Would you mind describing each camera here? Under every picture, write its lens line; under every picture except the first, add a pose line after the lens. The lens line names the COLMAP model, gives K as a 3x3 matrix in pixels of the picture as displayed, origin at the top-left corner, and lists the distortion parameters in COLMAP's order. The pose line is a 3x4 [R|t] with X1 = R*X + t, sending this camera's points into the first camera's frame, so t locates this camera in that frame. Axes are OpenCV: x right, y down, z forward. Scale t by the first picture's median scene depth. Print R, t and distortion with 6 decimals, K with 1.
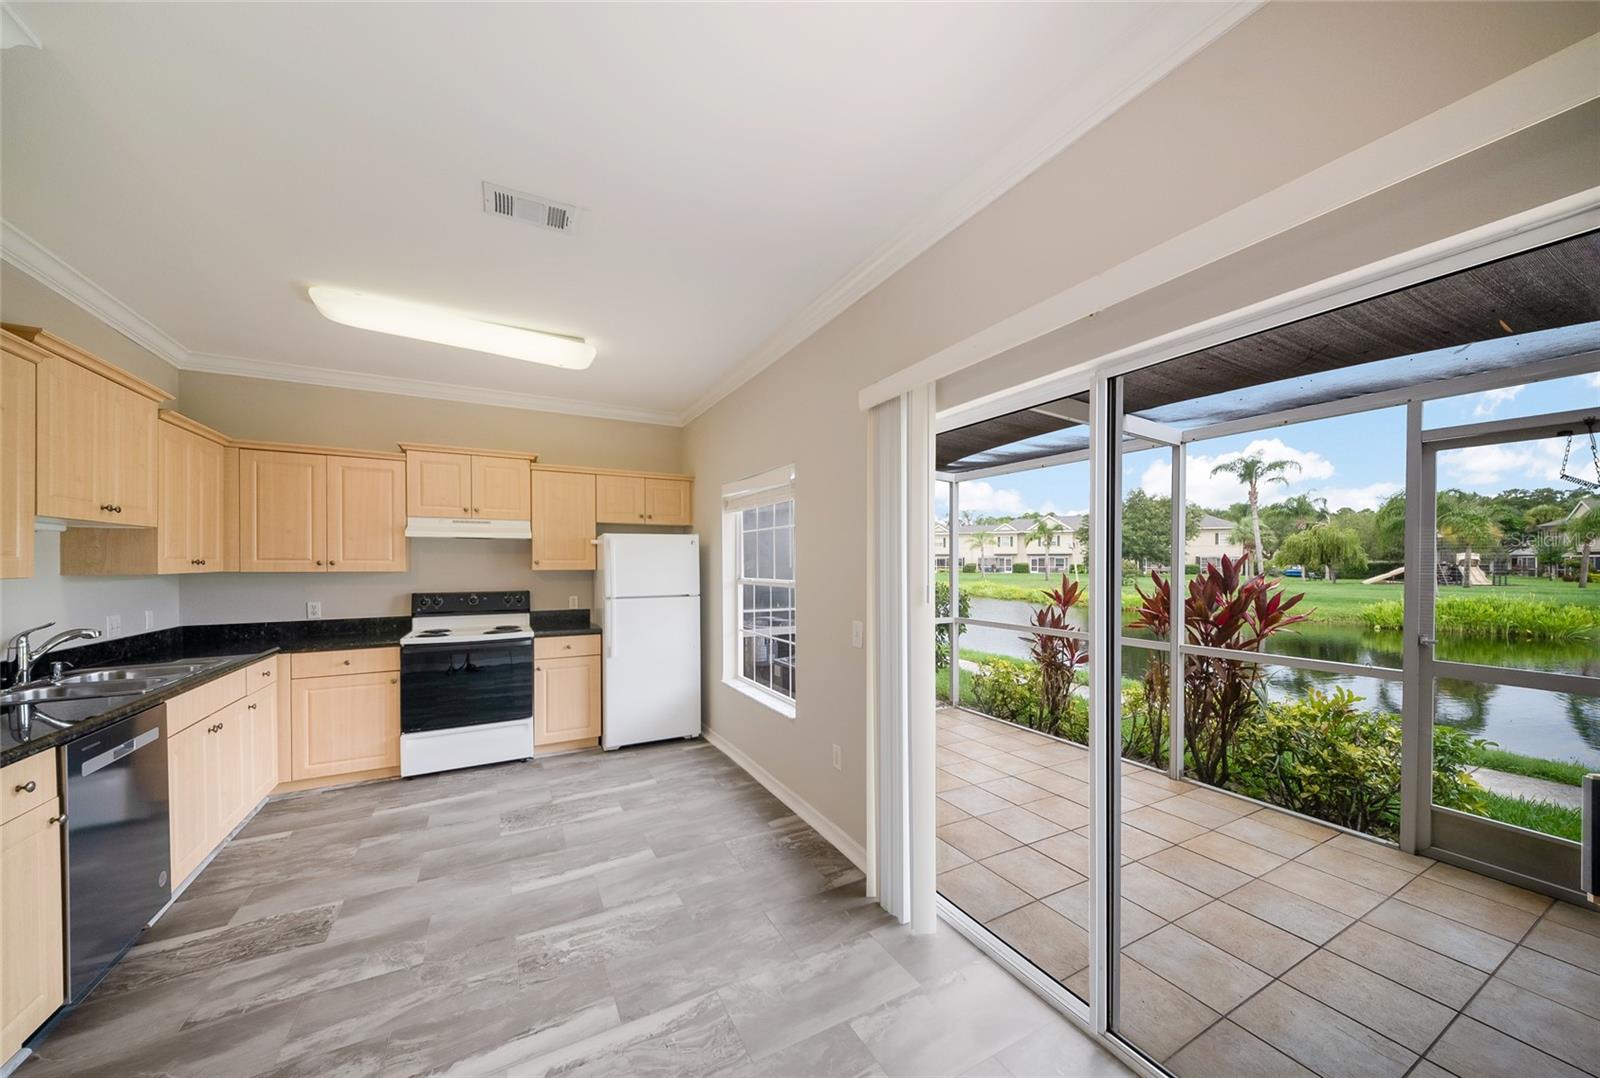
lens RADIAL K [[555.4, 0, 803.0], [0, 555.4, 562.8], [0, 0, 1]] dist [0.018132, -0.007446]
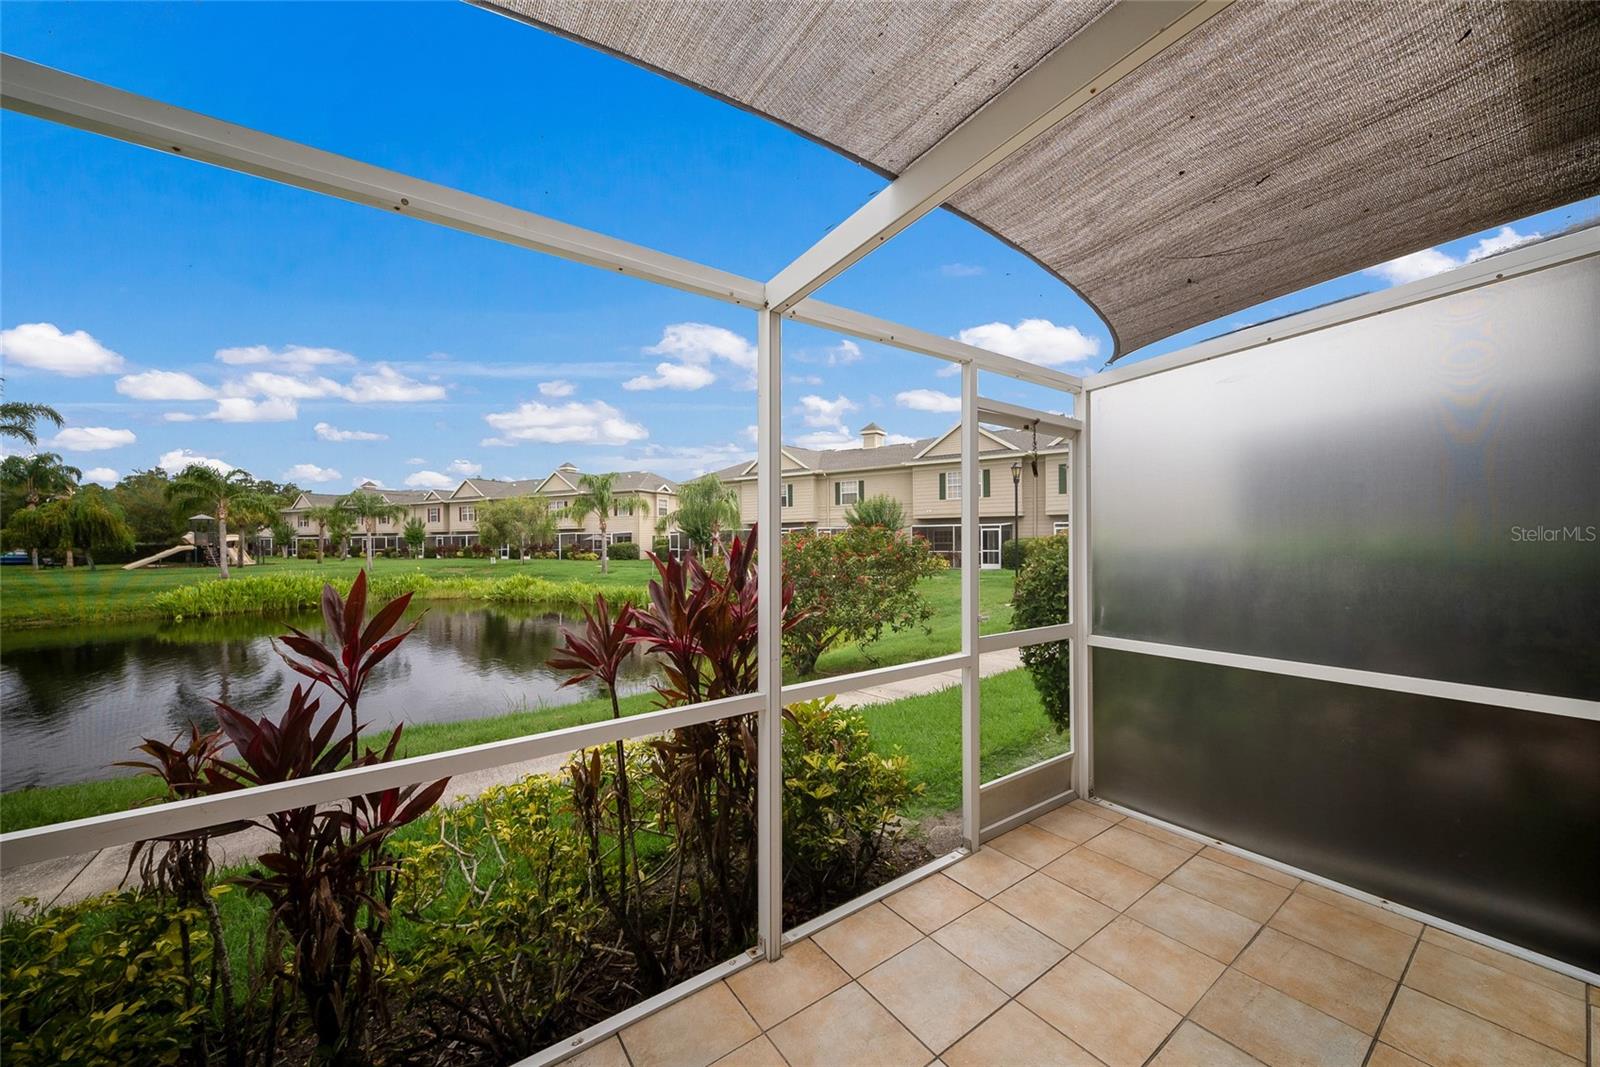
lens RADIAL K [[567.3, 0, 806.4], [0, 567.3, 541.8], [0, 0, 1]] dist [0.021922, -0.009167]
pose [[-0.111266, -0.003031, 0.993786, 0.128926], [0.007979, 0.999960, 0.003943, 0.000768], [-0.993759, 0.008369, -0.111237, 1.018782]]
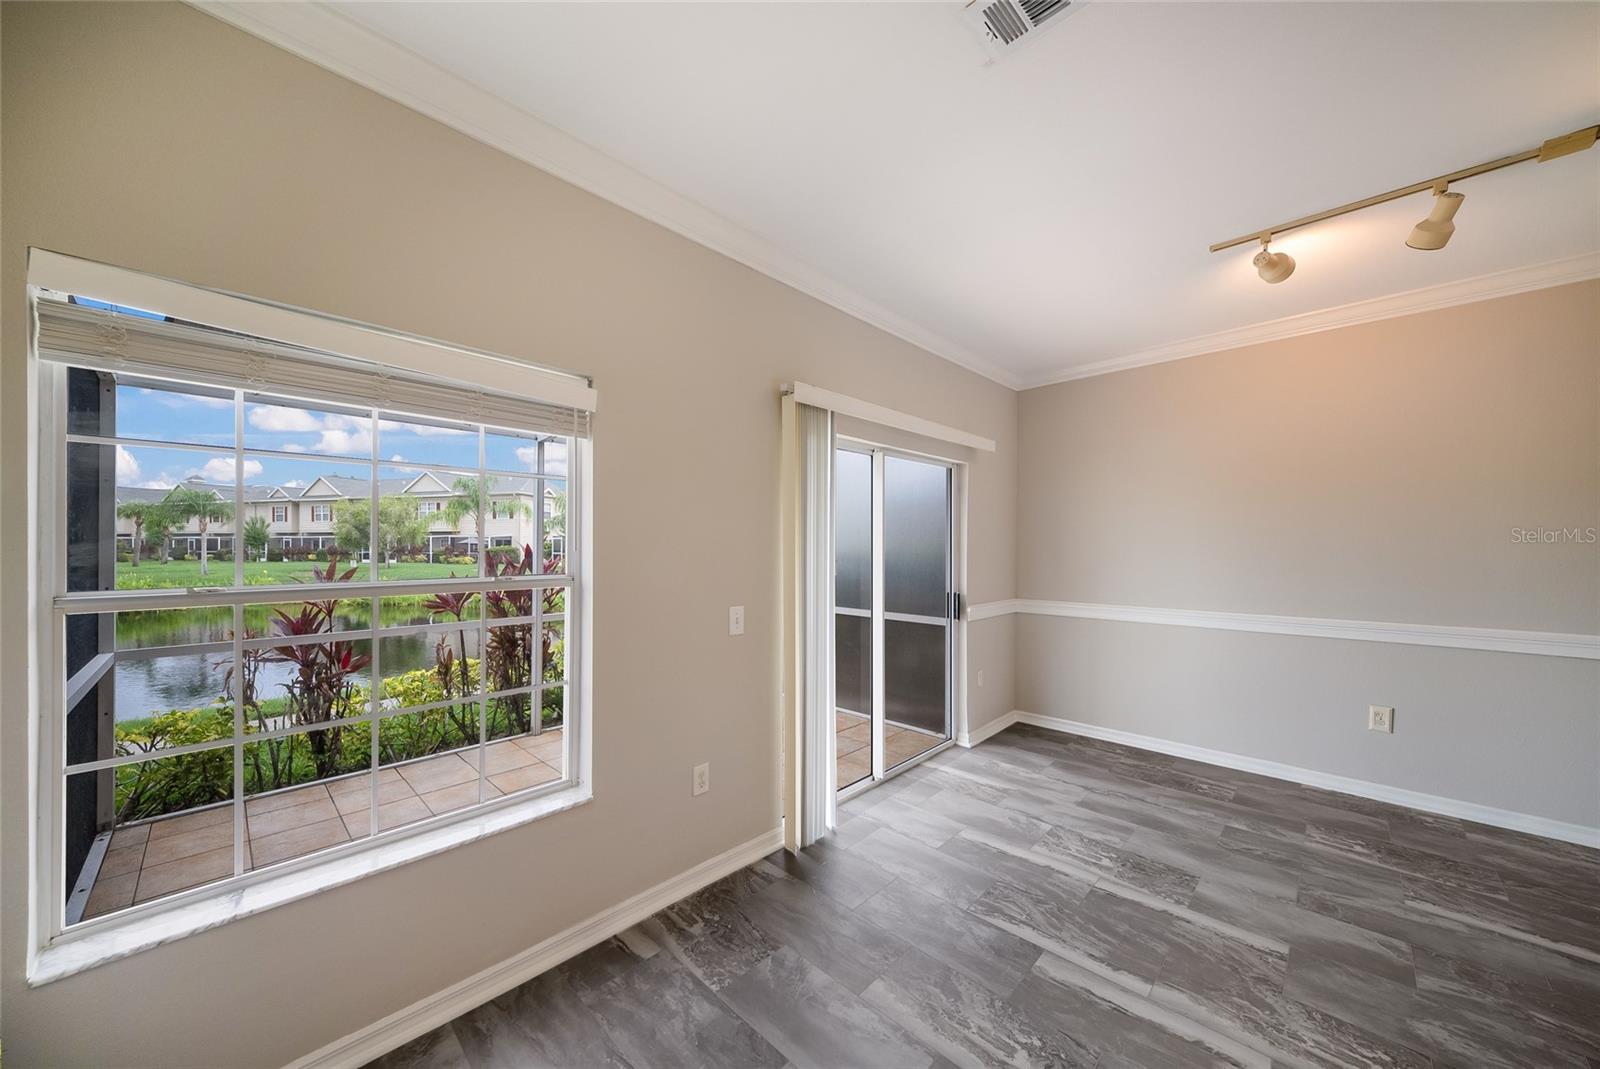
lens RADIAL K [[555.2, 0, 801.1], [0, 555.2, 544.4], [0, 0, 1]] dist [0.016335, -0.008699]
pose [[-0.284431, 0.000711, 0.958696, -0.570416], [-0.001169, 0.999999, -0.001089, -0.000246], [-0.958696, -0.001431, -0.284430, 0.805723]]
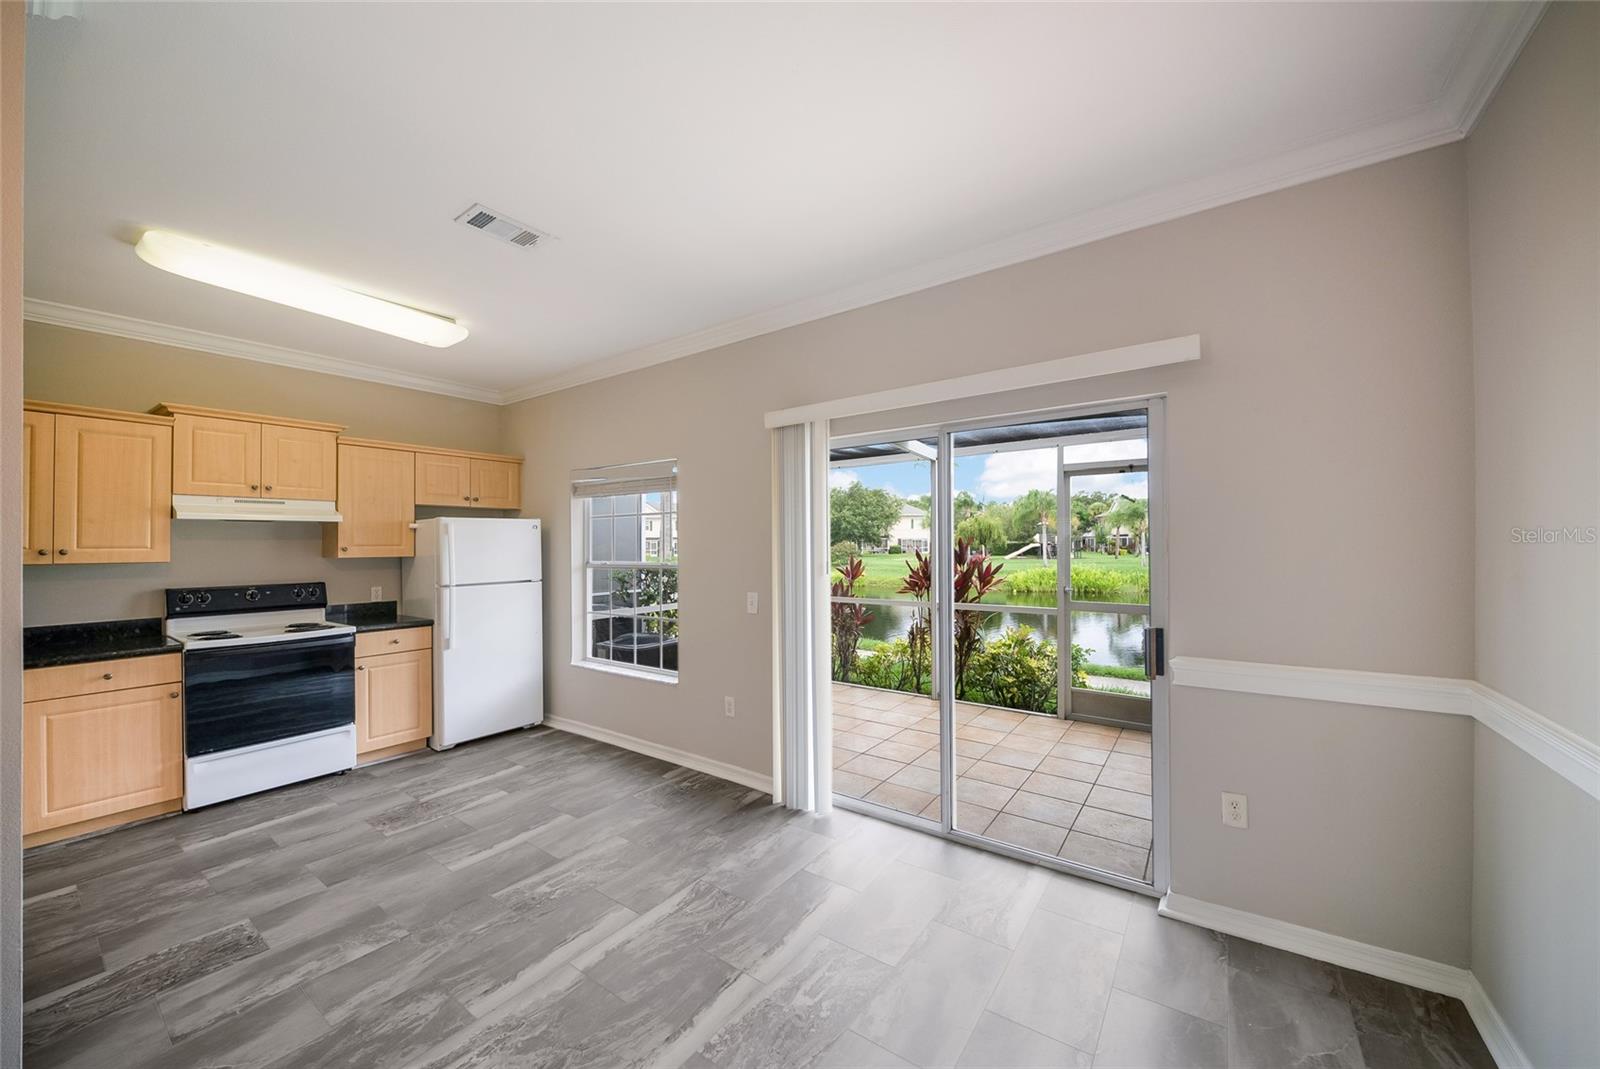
lens RADIAL K [[576.1, 0, 800.0], [0, 576.1, 534.5], [0, 0, 1]] dist [0.000501, -0.005646]
pose [[0.902059, -0.000710, 0.431612, -0.249617], [0.009574, 0.999786, -0.018365, 0.000037], [-0.431506, 0.020698, 0.901873, -0.147771]]
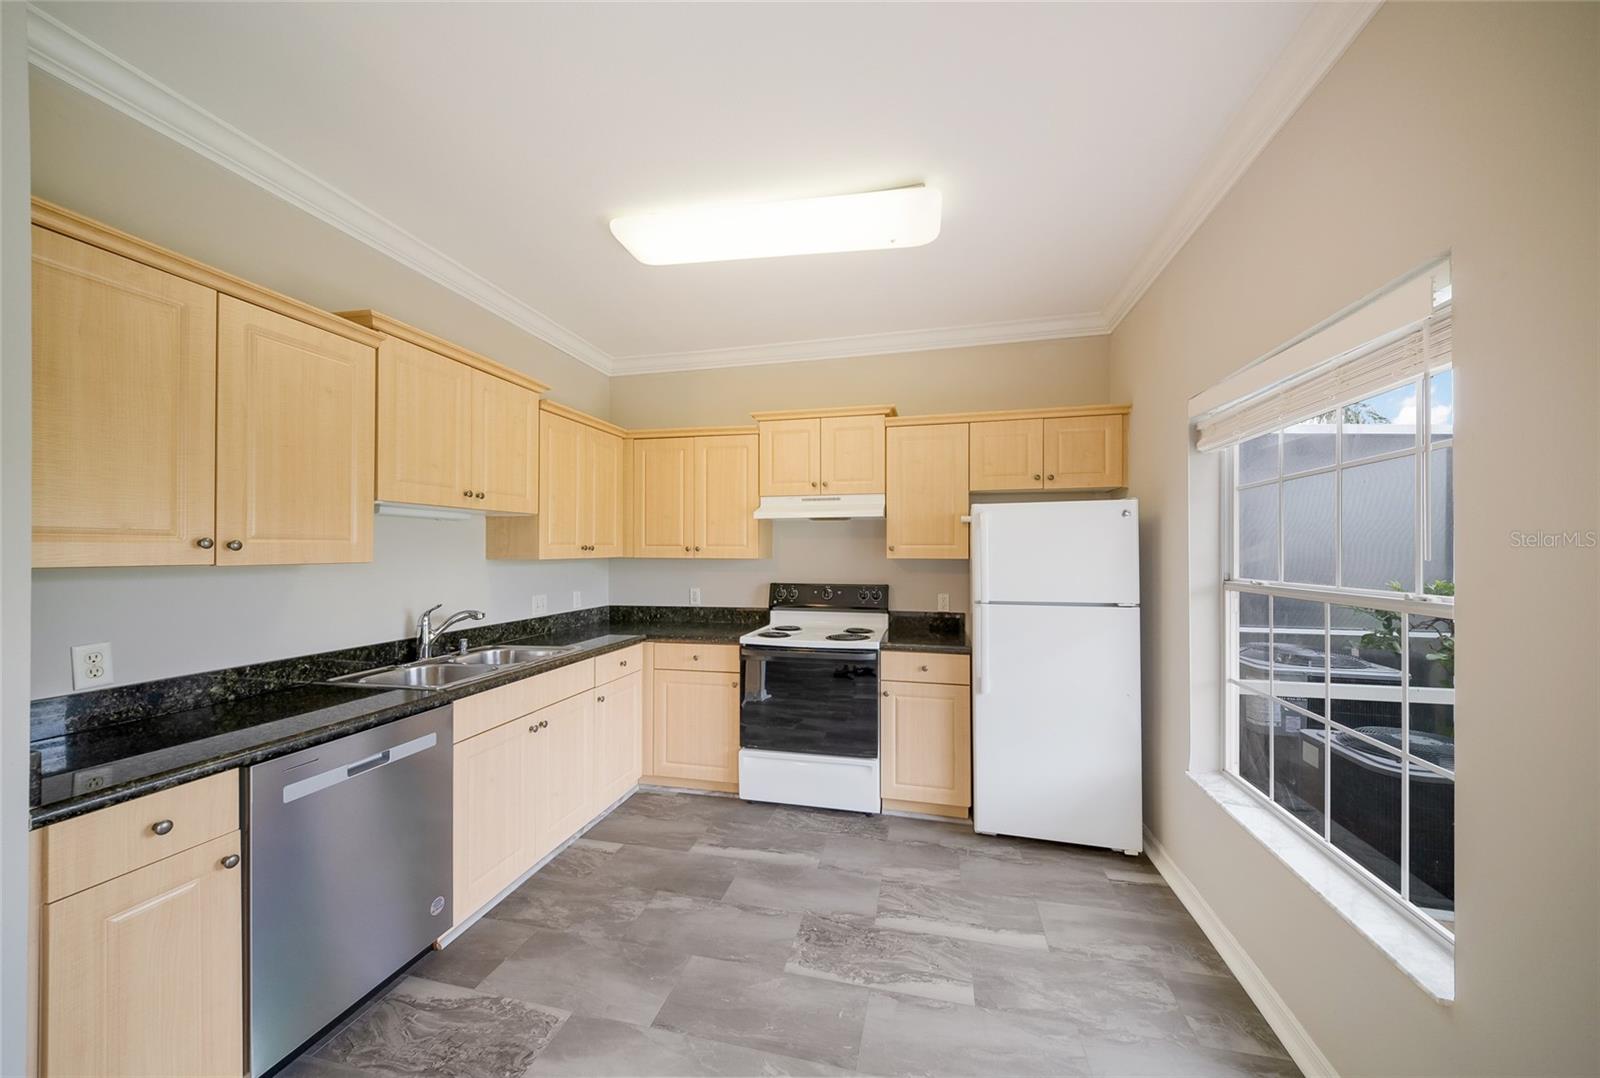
lens RADIAL K [[558.3, 0, 804.2], [0, 558.3, 546.0], [0, 0, 1]] dist [0.017678, -0.012355]
pose [[0.742990, -0.003500, -0.669293, -0.065841], [-0.000896, 0.999980, -0.006224, 0.001242], [0.669302, 0.005224, 0.742972, 0.404182]]
